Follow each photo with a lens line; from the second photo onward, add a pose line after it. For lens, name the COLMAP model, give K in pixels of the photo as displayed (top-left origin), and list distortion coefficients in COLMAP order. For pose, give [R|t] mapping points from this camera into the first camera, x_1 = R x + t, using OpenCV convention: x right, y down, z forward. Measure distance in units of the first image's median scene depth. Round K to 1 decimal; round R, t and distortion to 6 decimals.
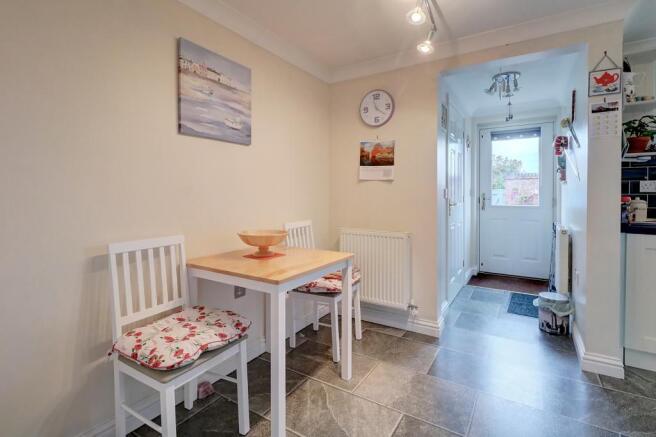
lens RADIAL K [[313.5, 0, 330.0], [0, 313.5, 201.3], [0, 0, 1]] dist [-0.000239, -0.000013]
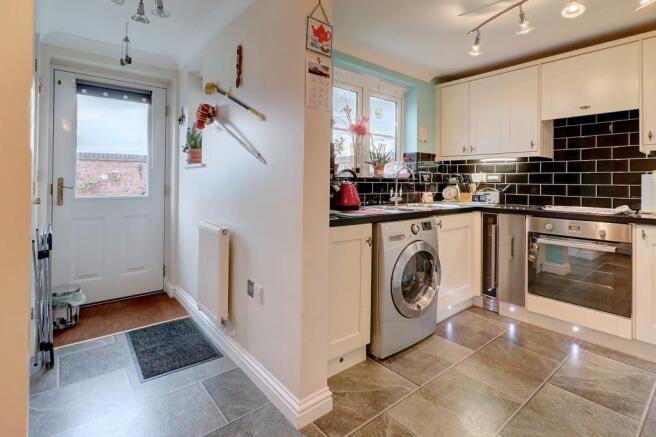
lens RADIAL K [[323.2, 0, 328.7], [0, 323.2, 179.1], [0, 0, 1]] dist [0.001126, -0.000611]
pose [[0.305138, 0.010877, 0.952246, 0.092113], [0.010329, 0.999838, -0.014731, -0.013585], [-0.952252, 0.014331, 0.304976, 0.529929]]
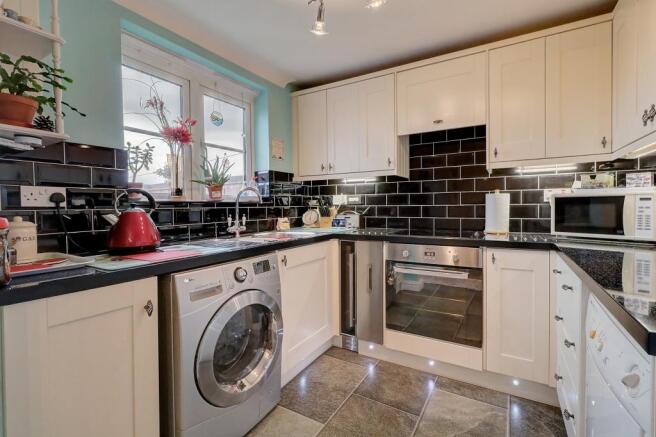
lens RADIAL K [[300.0, 0, 328.5], [0, 300.0, 212.1], [0, 0, 1]] dist [0.001578, 0.000337]
pose [[-0.033489, -0.021724, 0.999203, 0.402974], [0.032293, 0.999218, 0.022807, -0.013559], [-0.998917, 0.033031, -0.032761, 0.434731]]
